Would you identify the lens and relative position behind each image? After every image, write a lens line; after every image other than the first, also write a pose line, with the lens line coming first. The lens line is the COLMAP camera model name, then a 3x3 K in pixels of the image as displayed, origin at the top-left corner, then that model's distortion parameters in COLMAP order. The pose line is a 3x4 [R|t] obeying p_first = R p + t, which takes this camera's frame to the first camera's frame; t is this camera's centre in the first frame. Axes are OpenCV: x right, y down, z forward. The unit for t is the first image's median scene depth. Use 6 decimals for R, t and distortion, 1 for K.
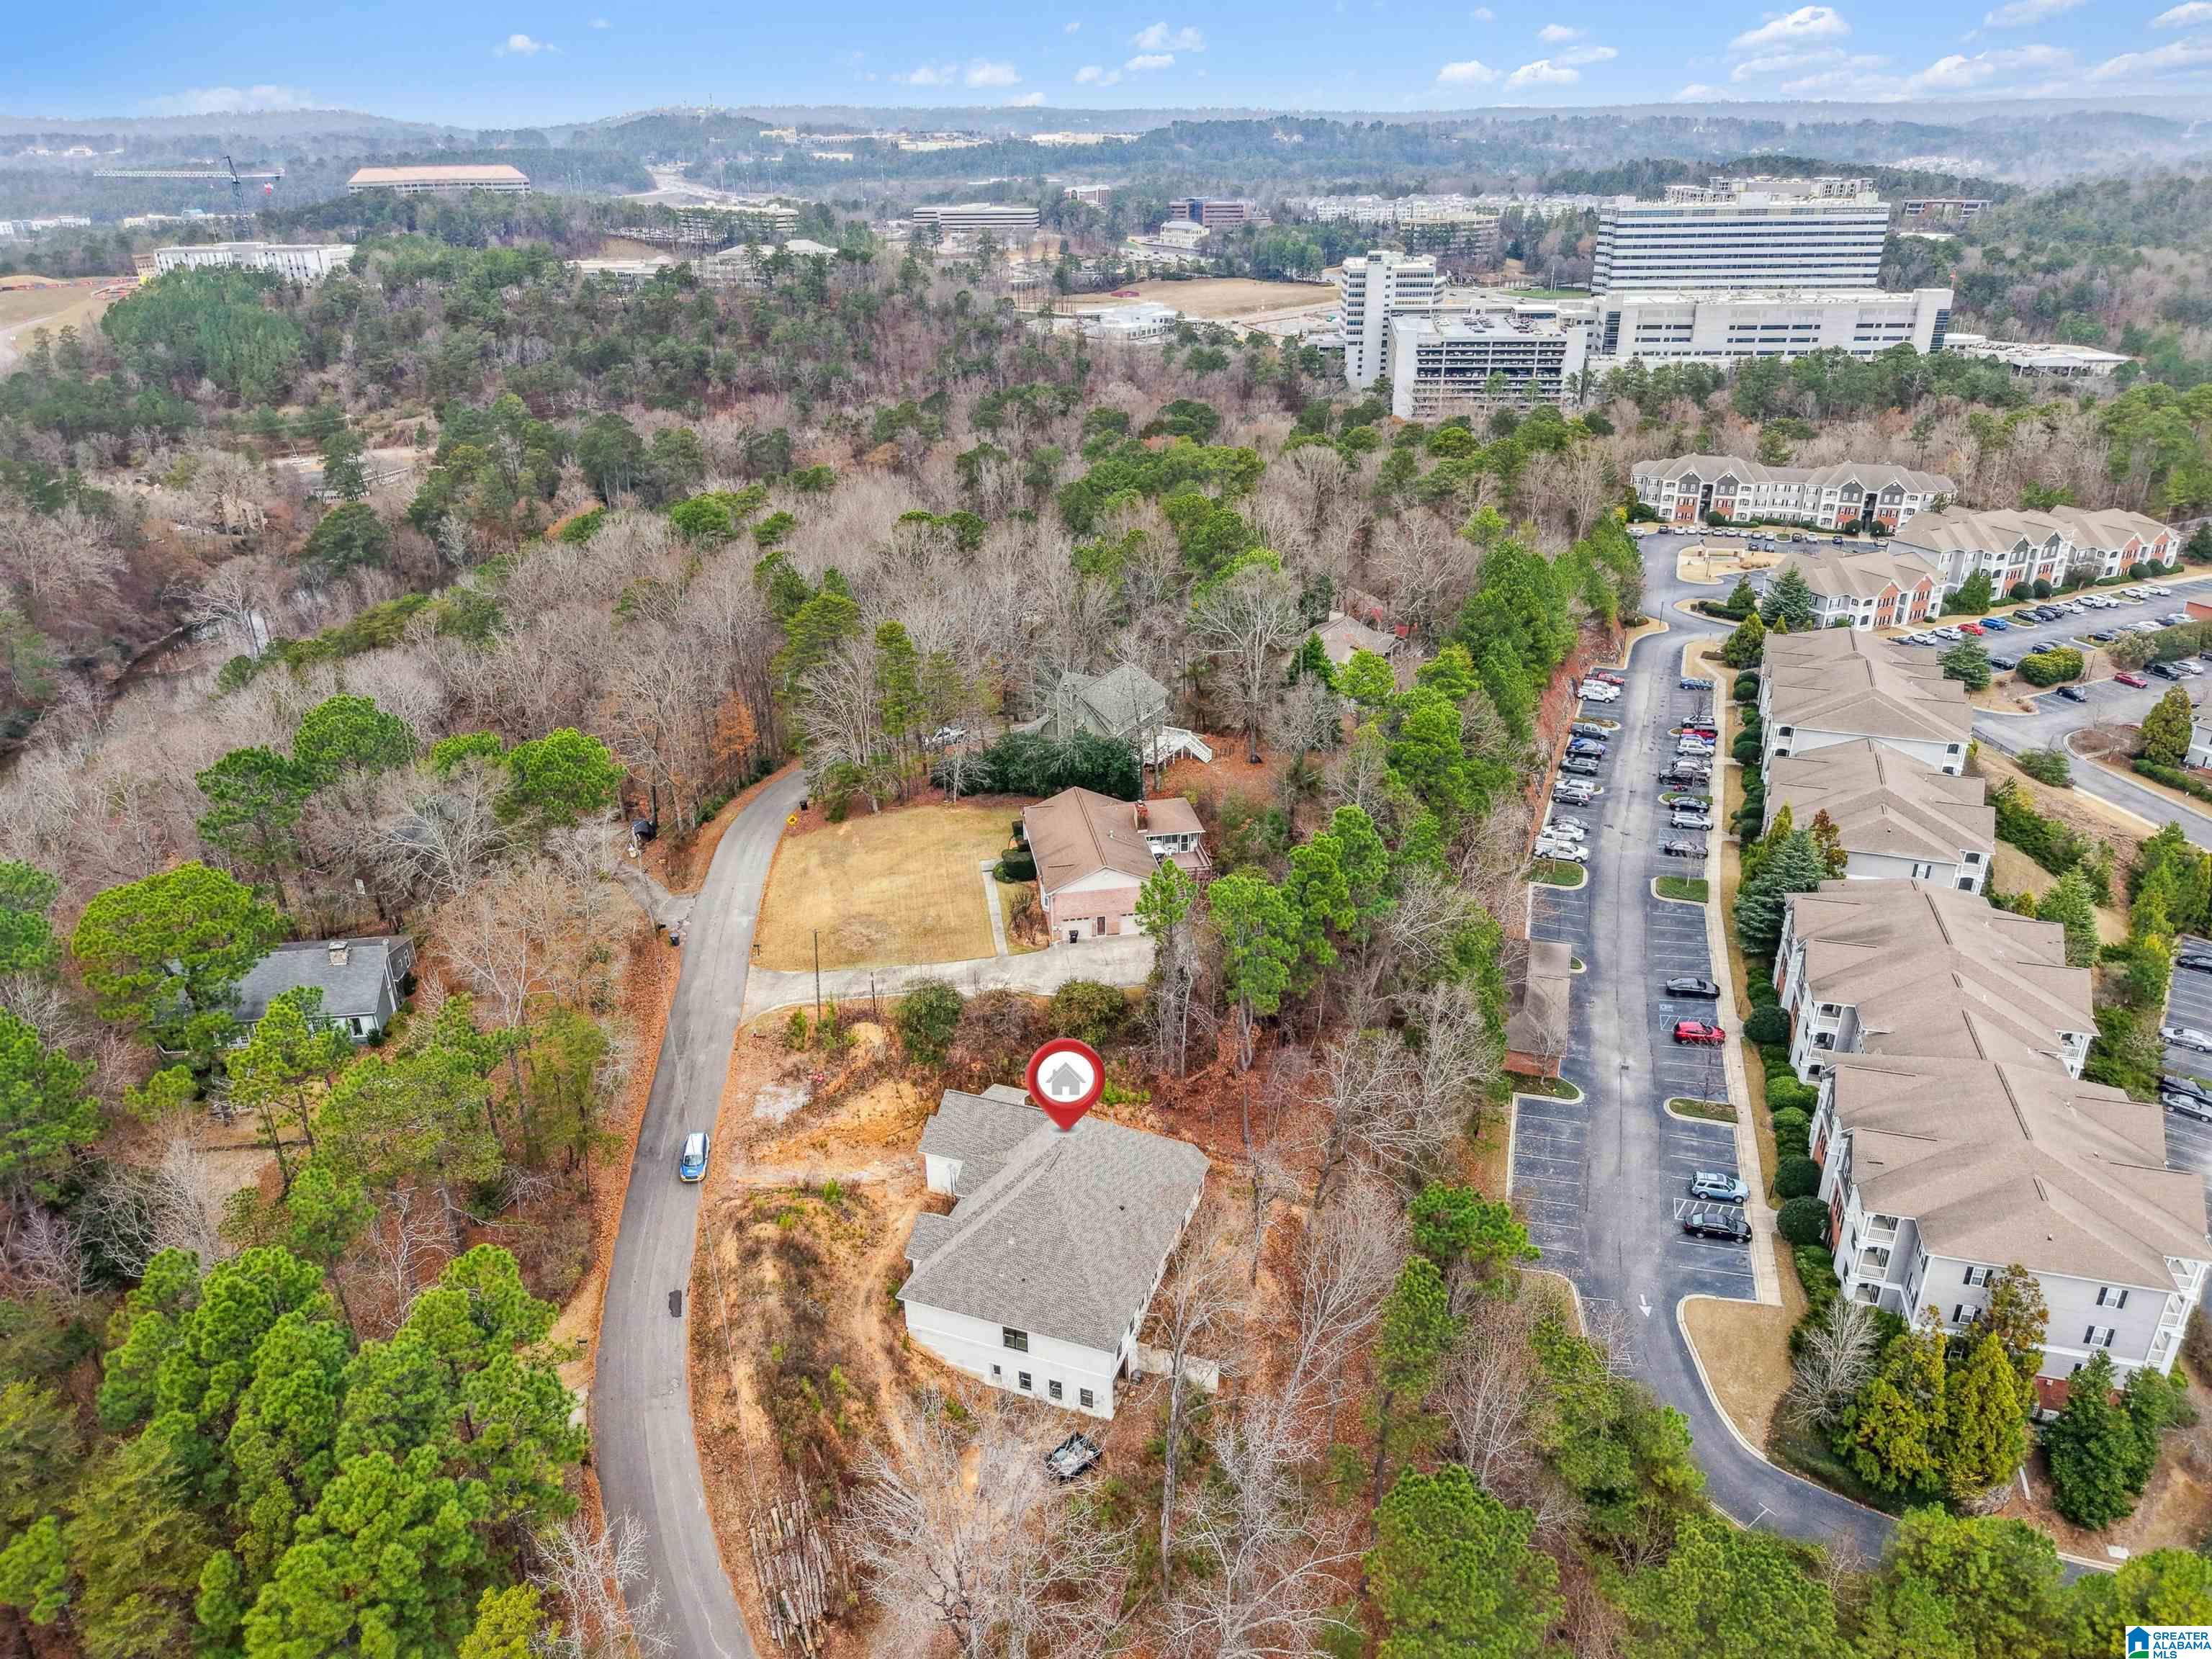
lens RADIAL K [[1556.3, 0, 1103.2], [0, 1556.3, 820.2], [0, 0, 1]] dist [0.029266, -0.026341]
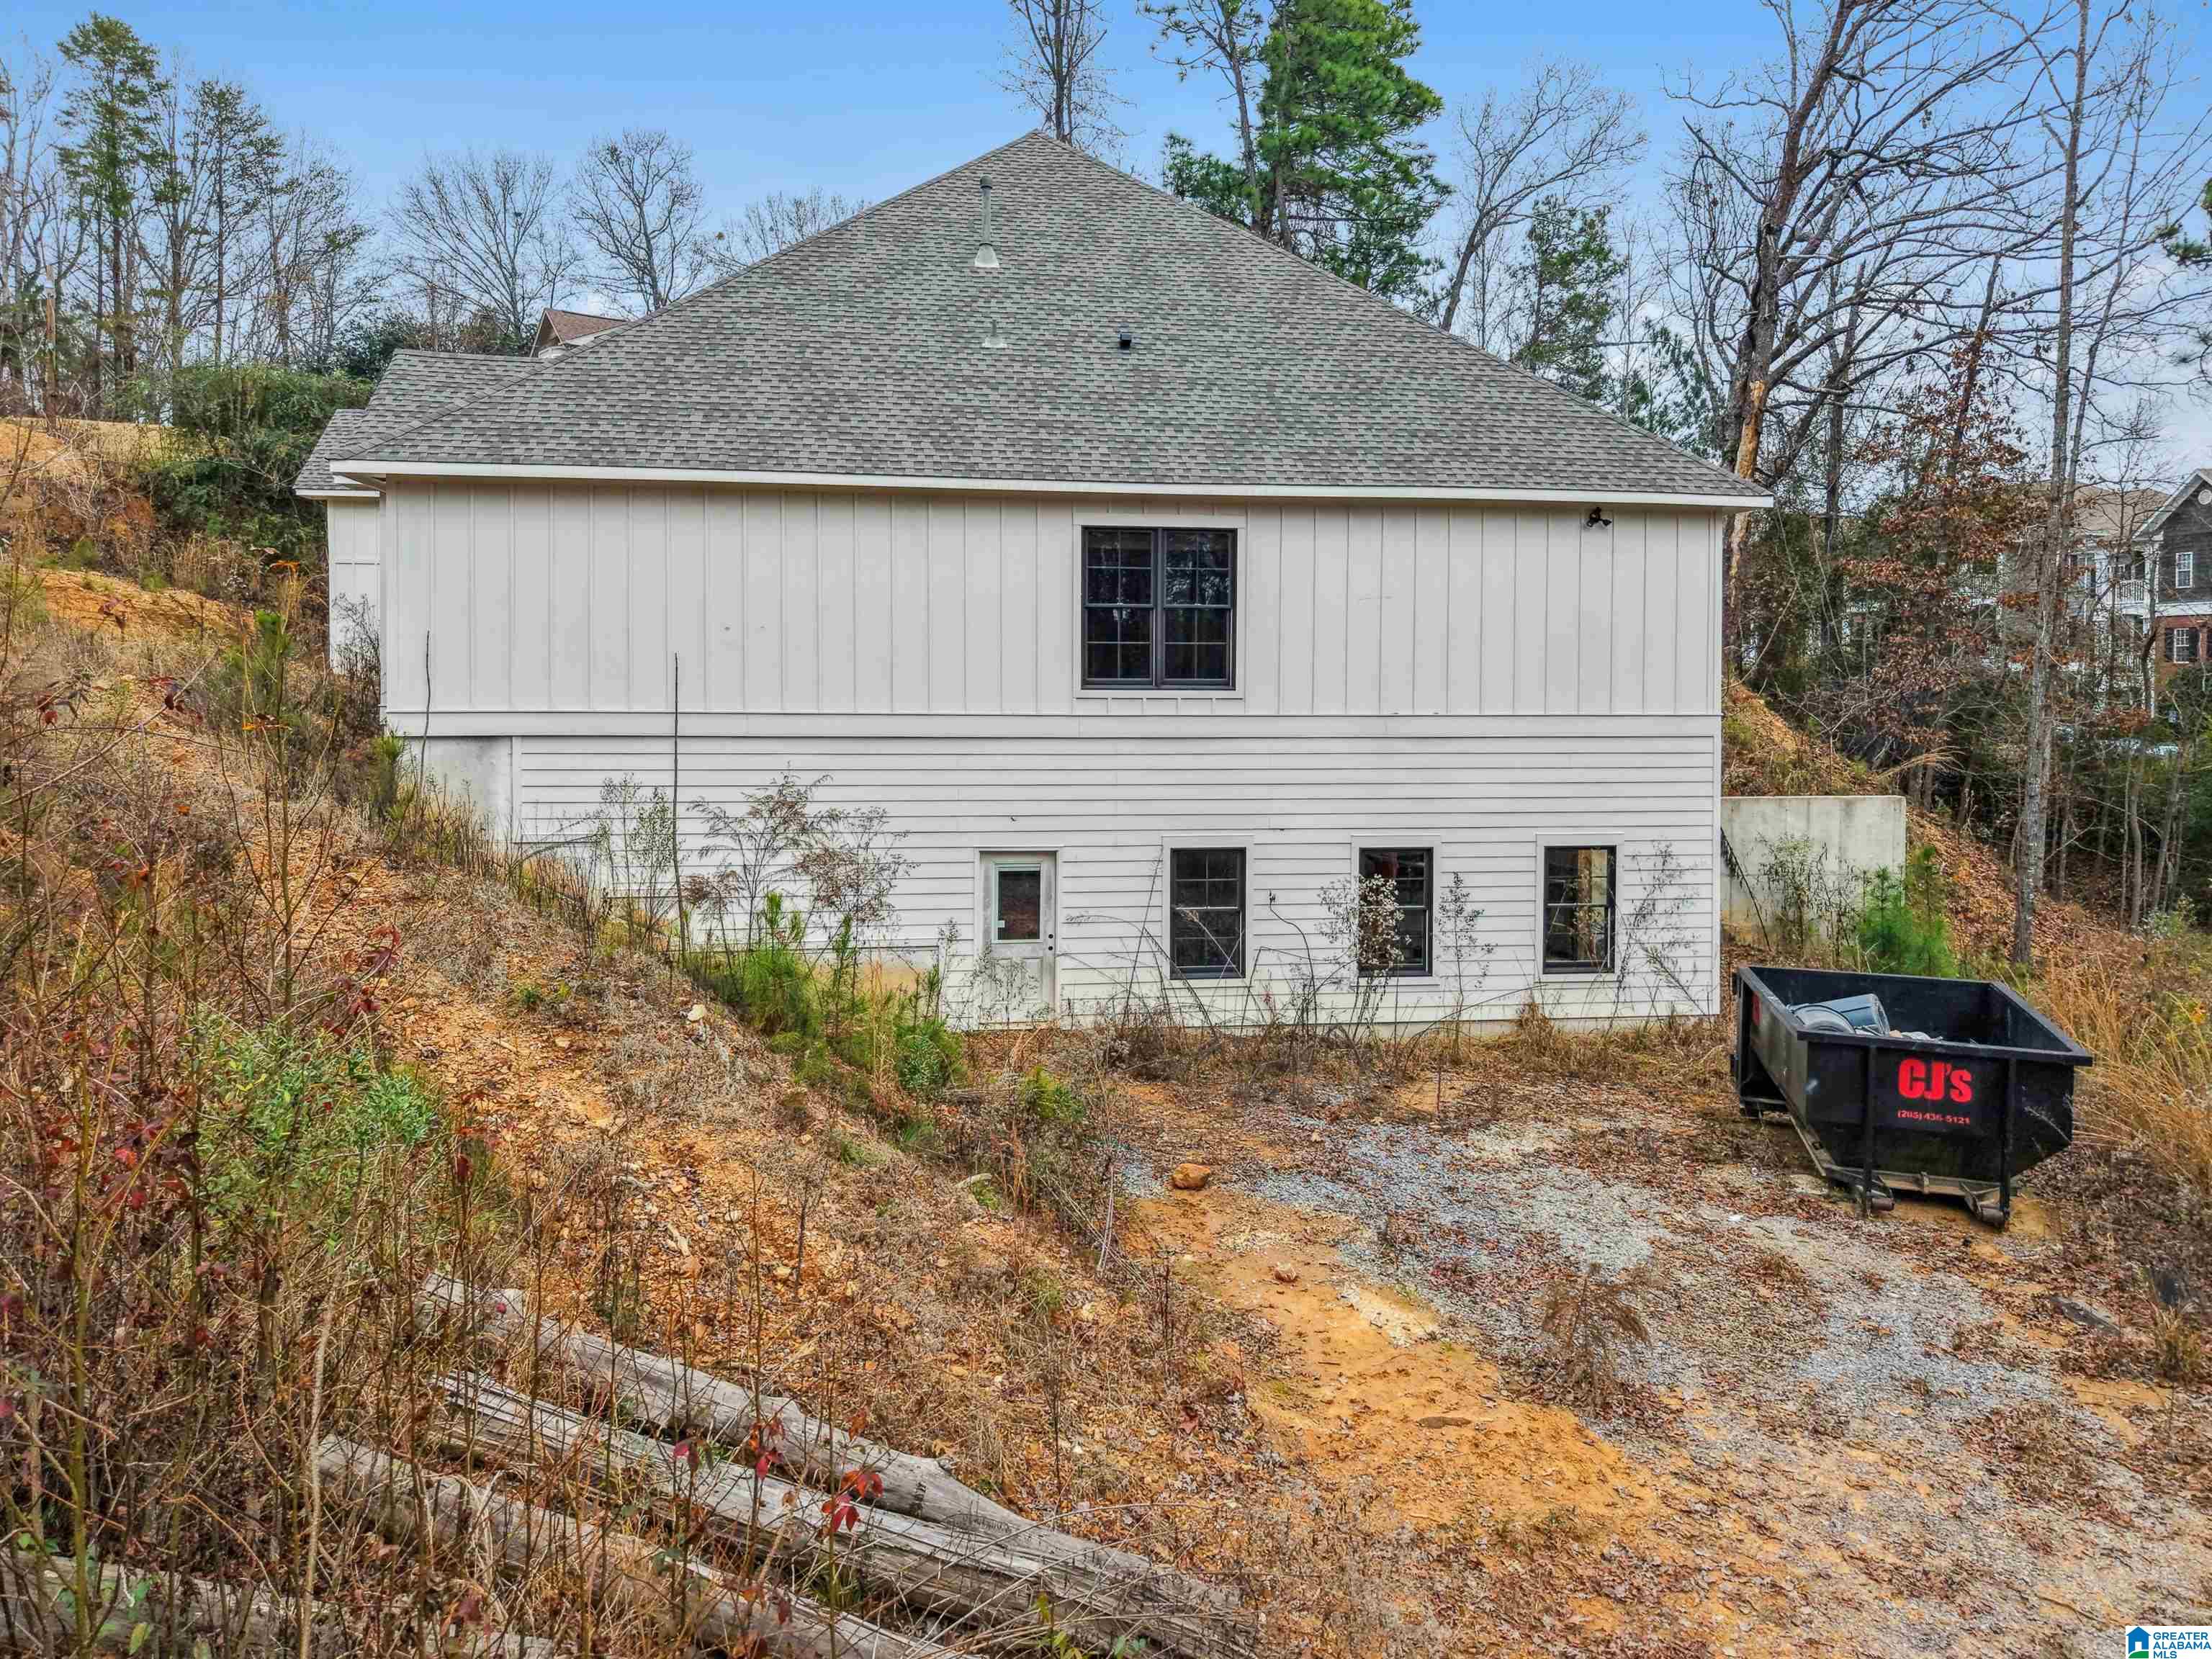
lens RADIAL K [[1556.3, 0, 1115.5], [0, 1556.3, 831.7], [0, 0, 1]] dist [0.029266, -0.026341]
pose [[0.887070, -0.017411, 0.461307, -0.136794], [0.174172, 0.938058, -0.299519, 0.402513], [-0.427518, 0.346041, 0.835155, 0.867937]]
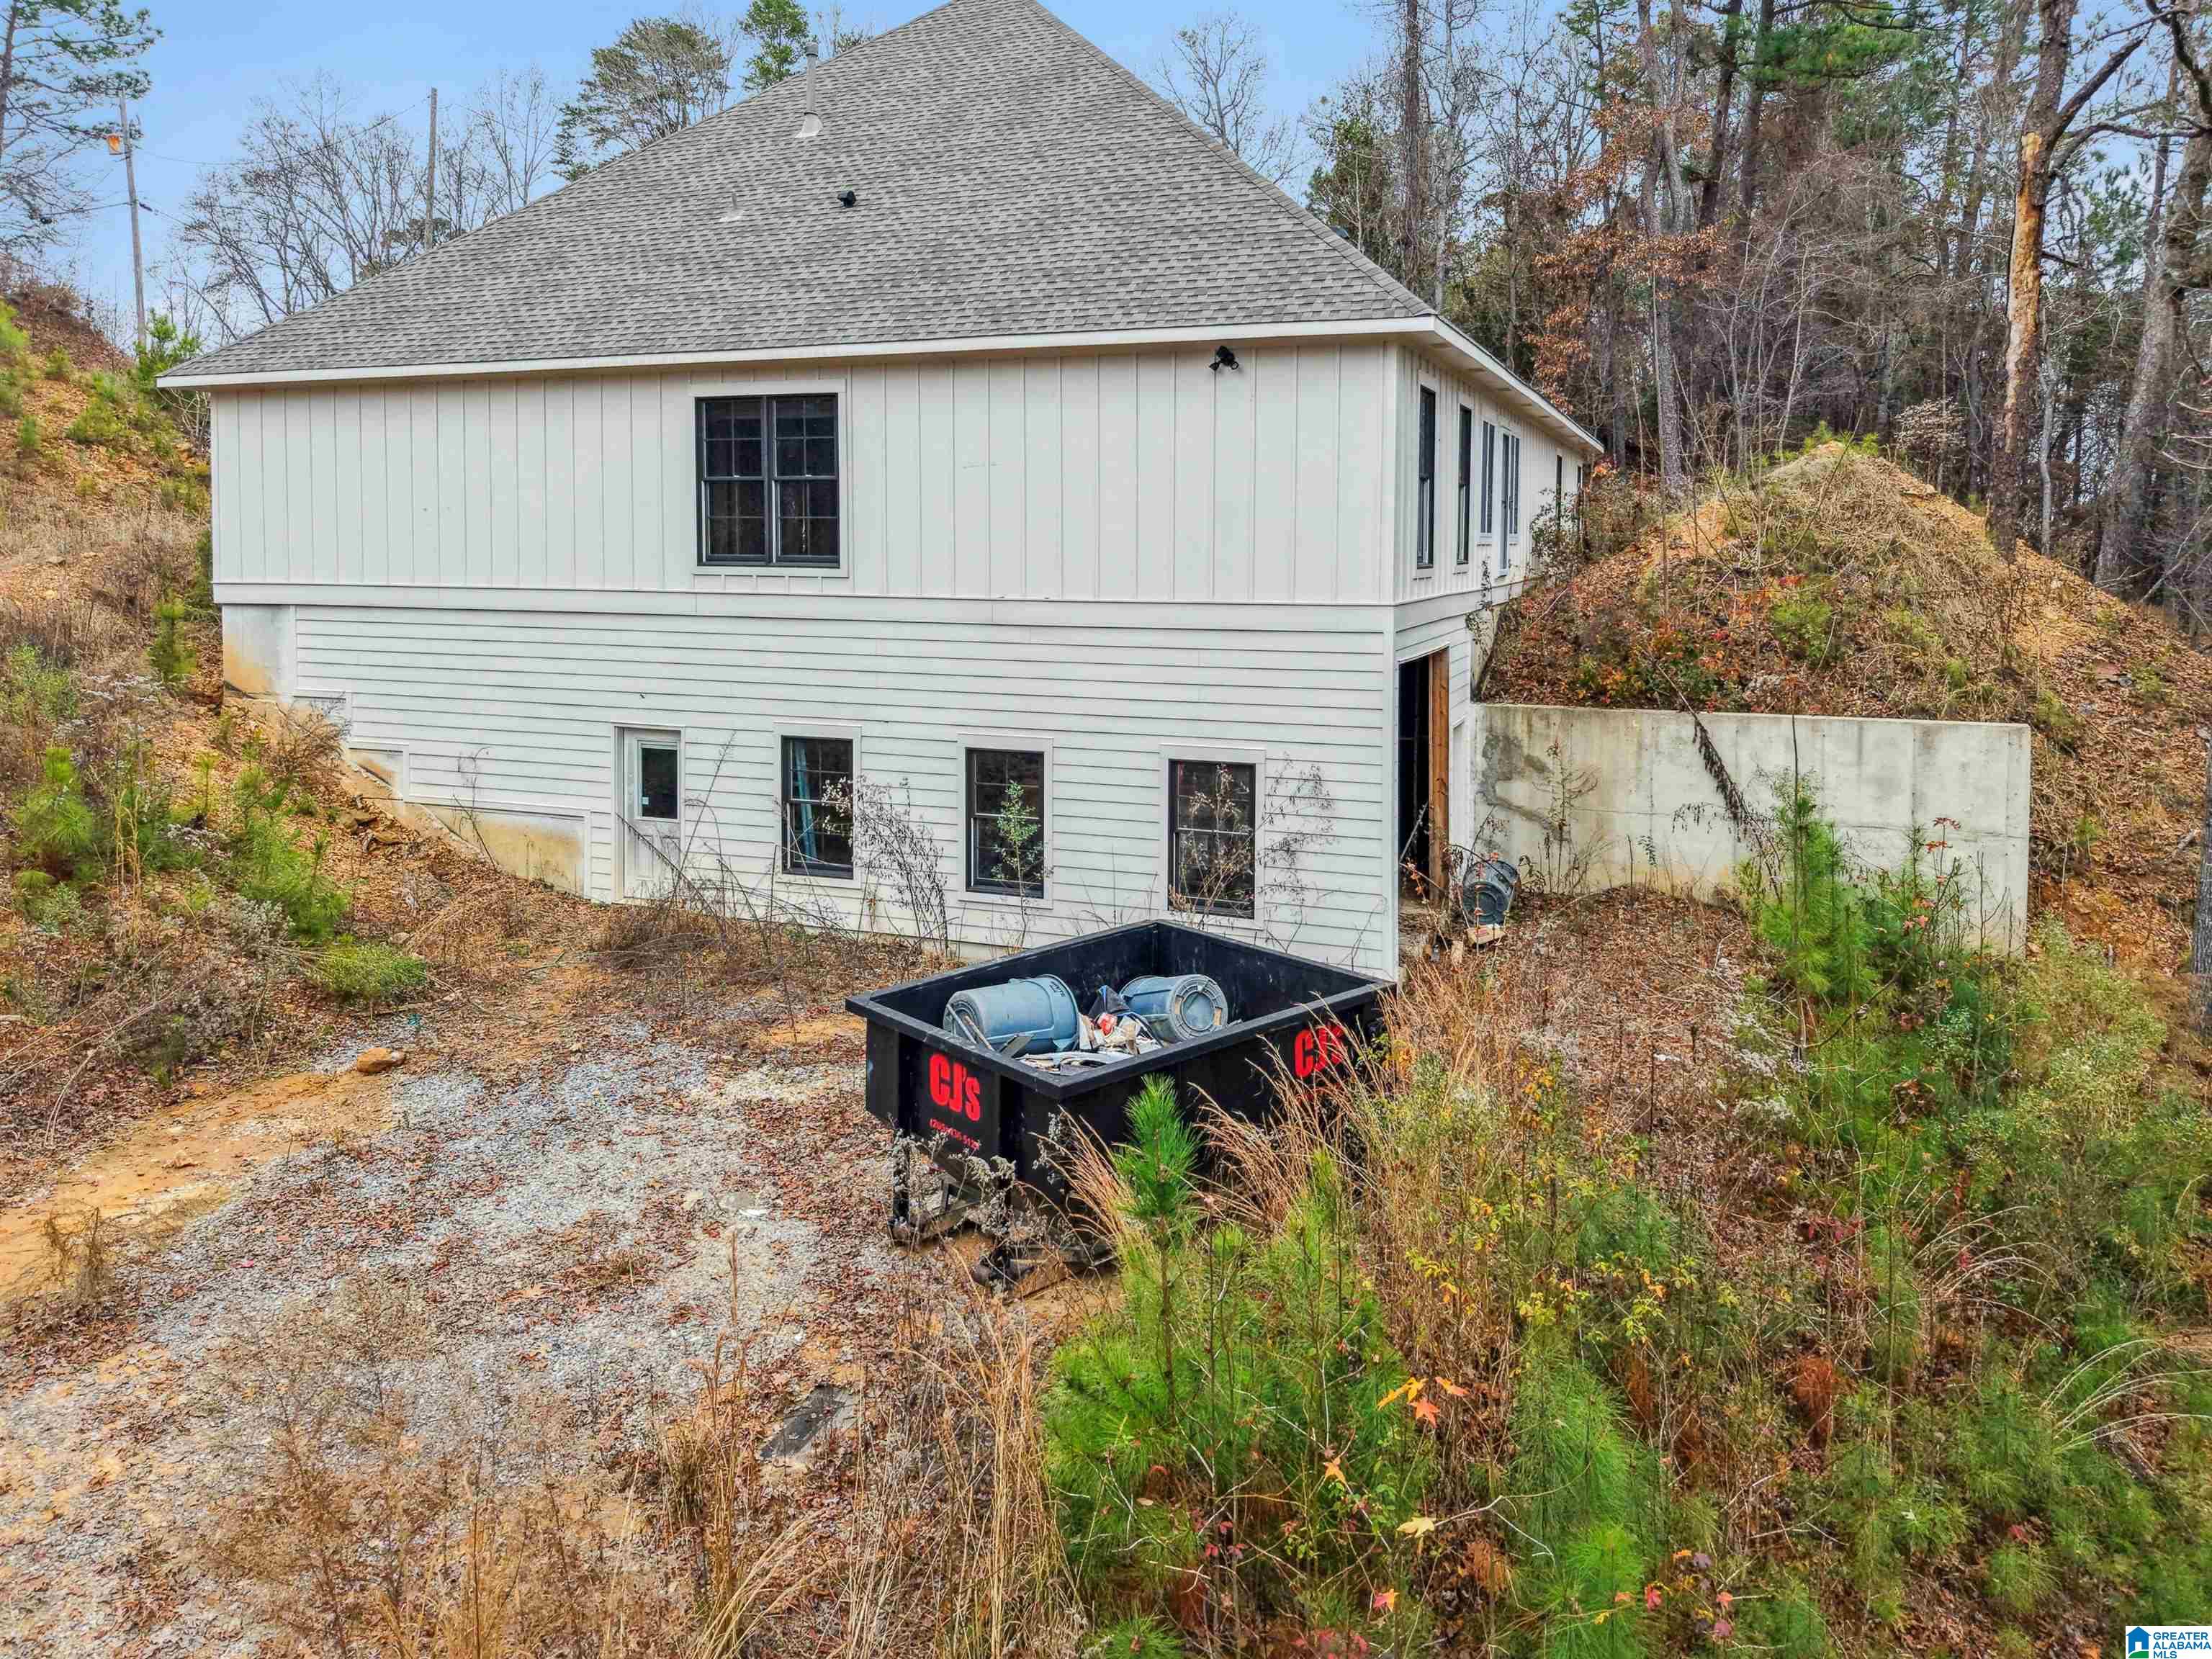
lens RADIAL K [[1556.3, 0, 1096.2], [0, 1556.3, 828.2], [0, 0, 1]] dist [0.029266, -0.026341]
pose [[0.998906, 0.042950, -0.018483, -0.018478], [-0.046458, 0.956341, -0.288538, 0.408973], [0.005283, 0.289081, 0.957290, 0.855238]]
